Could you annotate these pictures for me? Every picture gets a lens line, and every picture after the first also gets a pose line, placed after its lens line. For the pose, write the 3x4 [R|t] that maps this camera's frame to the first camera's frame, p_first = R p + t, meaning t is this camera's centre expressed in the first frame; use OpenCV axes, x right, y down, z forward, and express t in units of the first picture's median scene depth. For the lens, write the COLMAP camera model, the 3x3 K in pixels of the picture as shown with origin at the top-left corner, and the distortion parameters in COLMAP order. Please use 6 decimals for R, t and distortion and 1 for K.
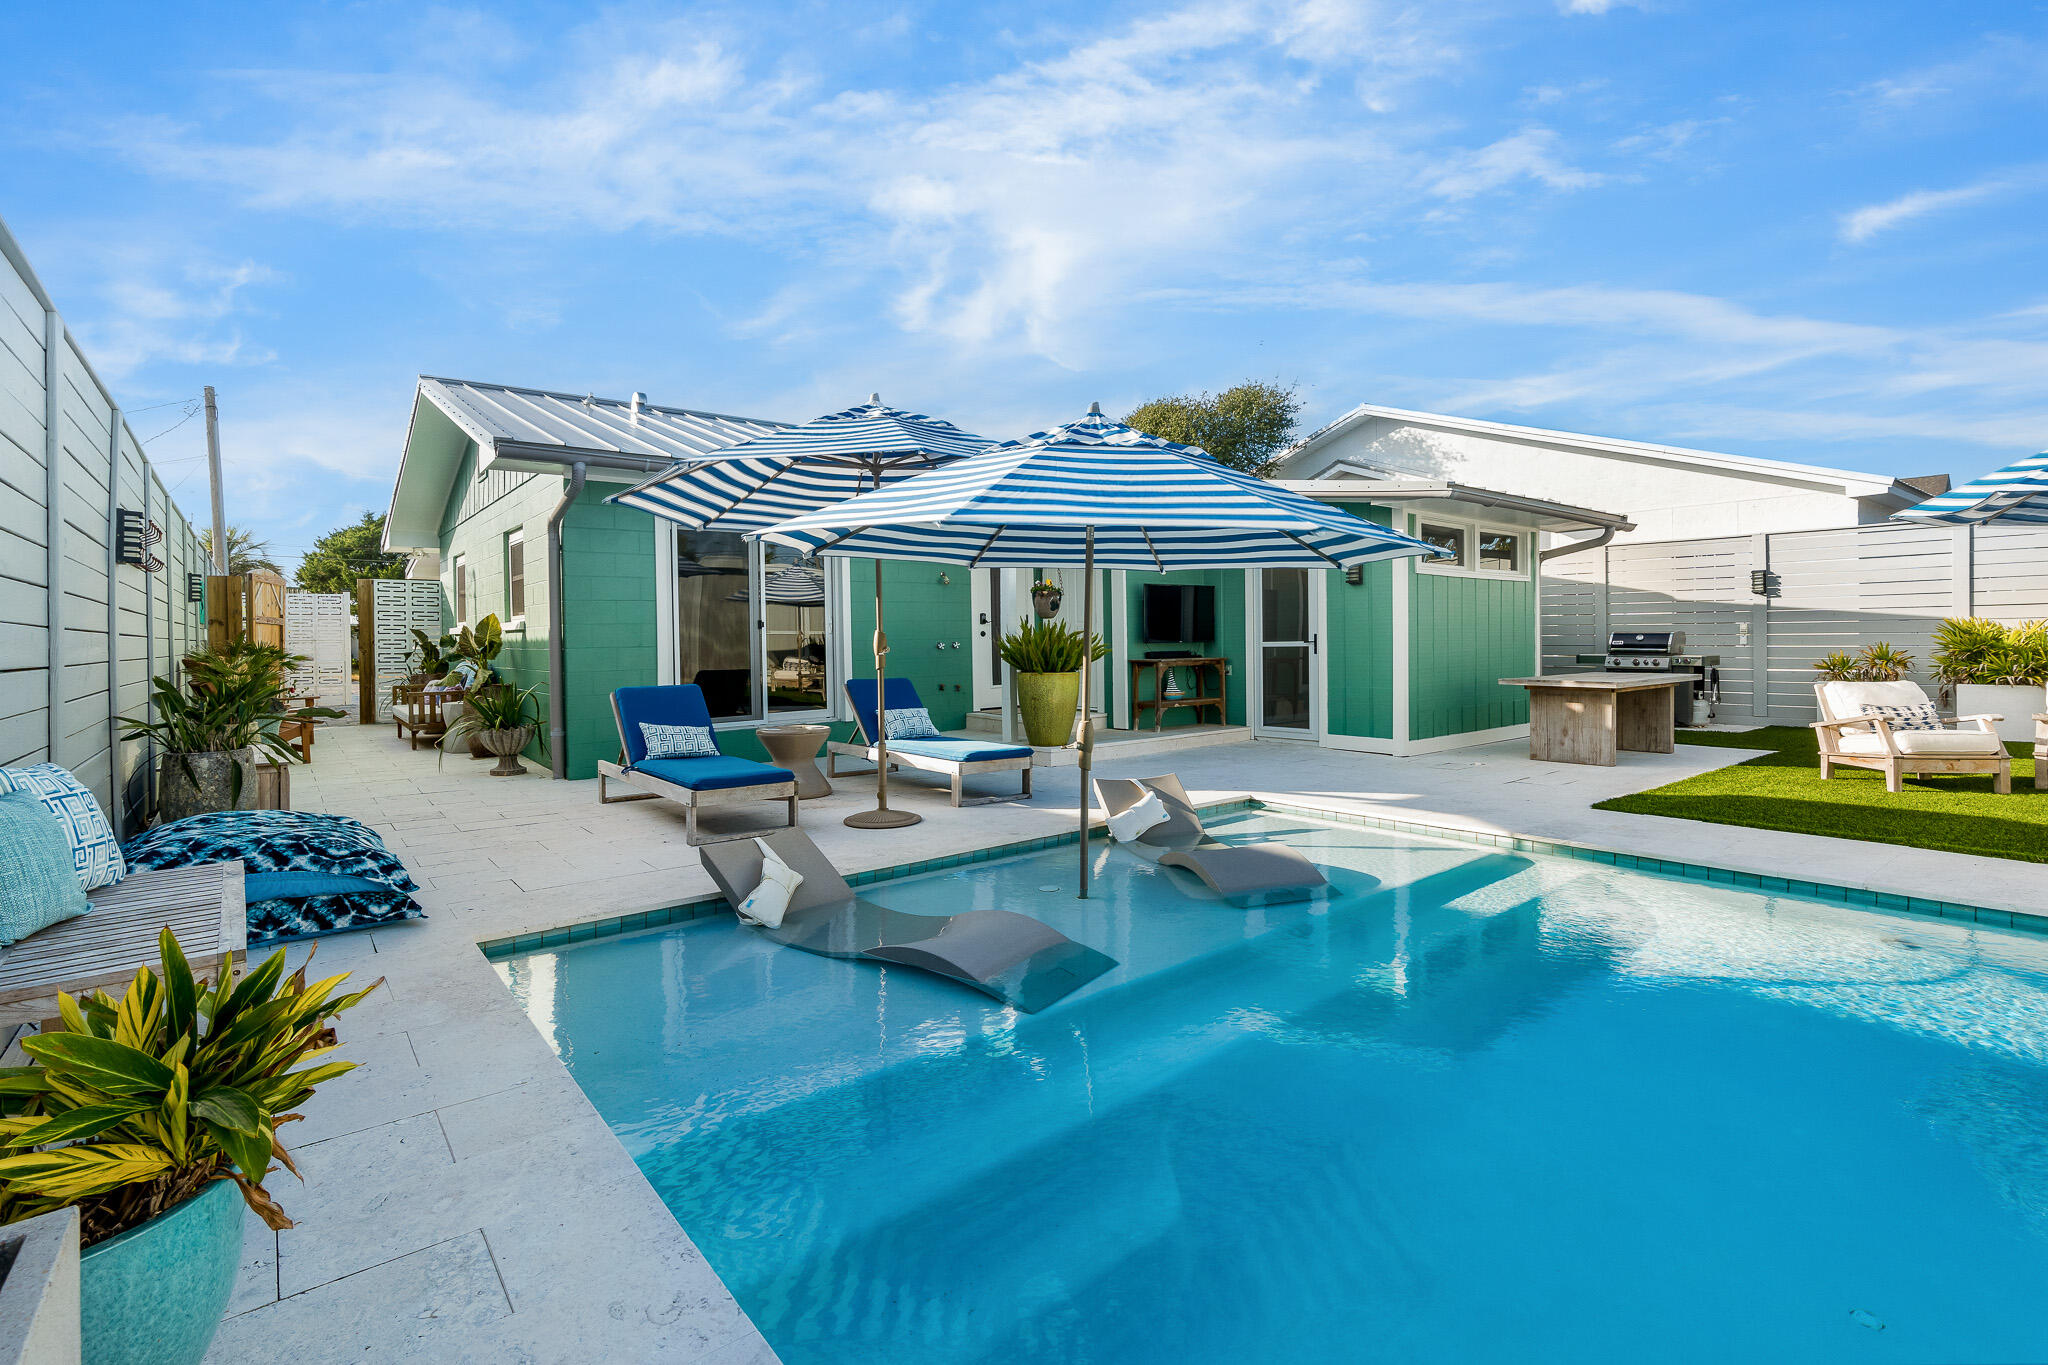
lens RADIAL K [[947.1, 0, 1034.9], [0, 947.1, 648.7], [0, 0, 1]] dist [0.000537, 0.000101]
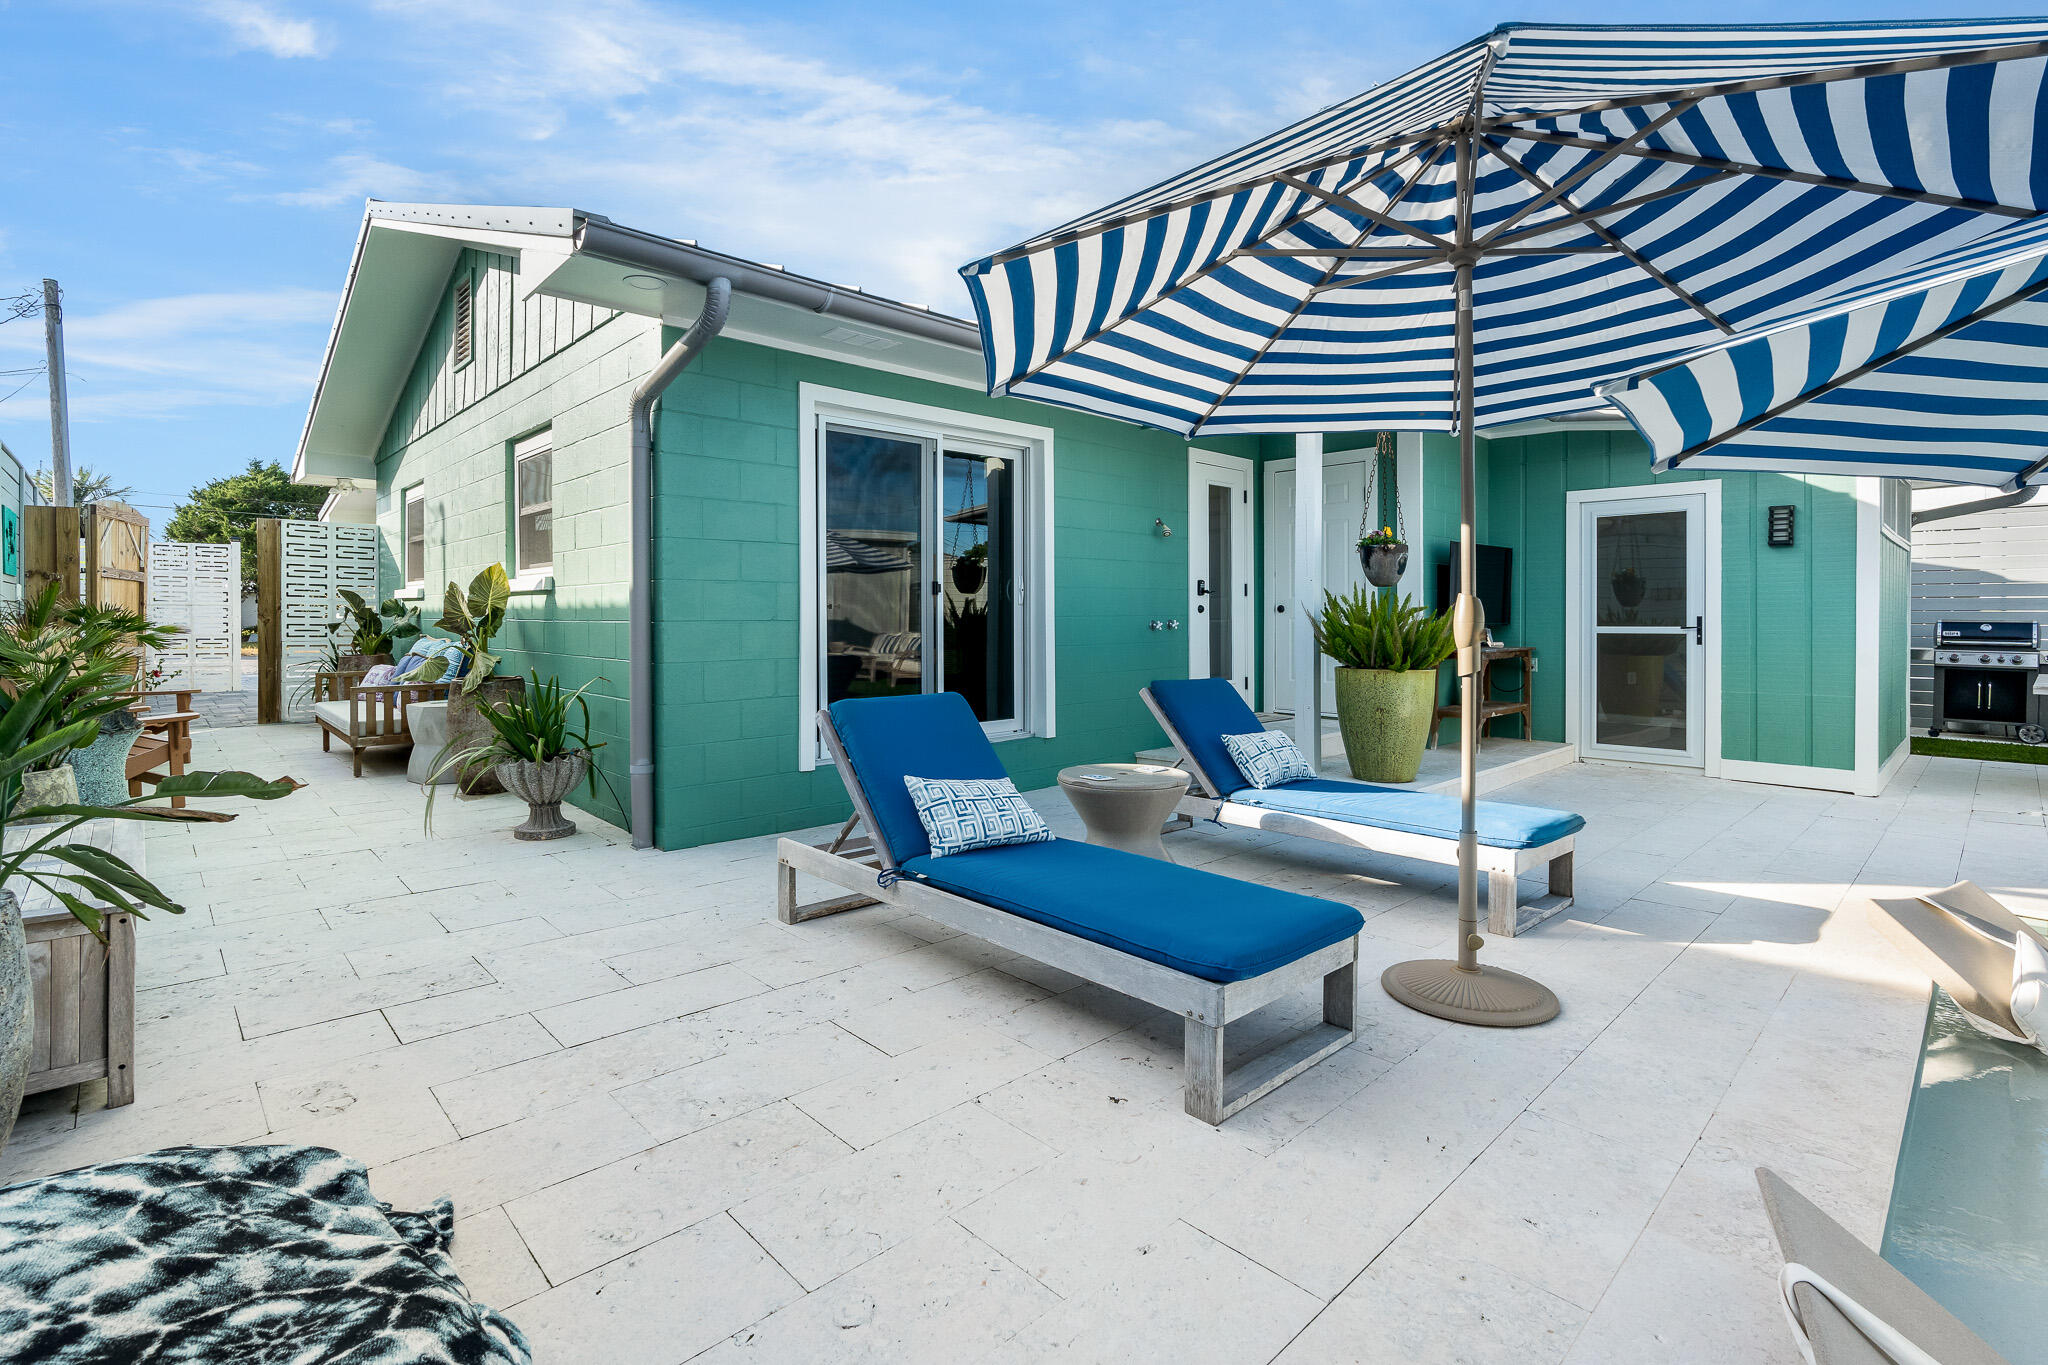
lens RADIAL K [[937.2, 0, 1020.4], [0, 937.2, 631.0], [0, 0, 1]] dist [-0.002451, -0.000155]
pose [[0.996838, 0.014060, 0.078205, -0.256982], [-0.014298, 0.999895, 0.002485, 0.000725], [-0.078162, -0.003596, 0.996934, 0.332486]]
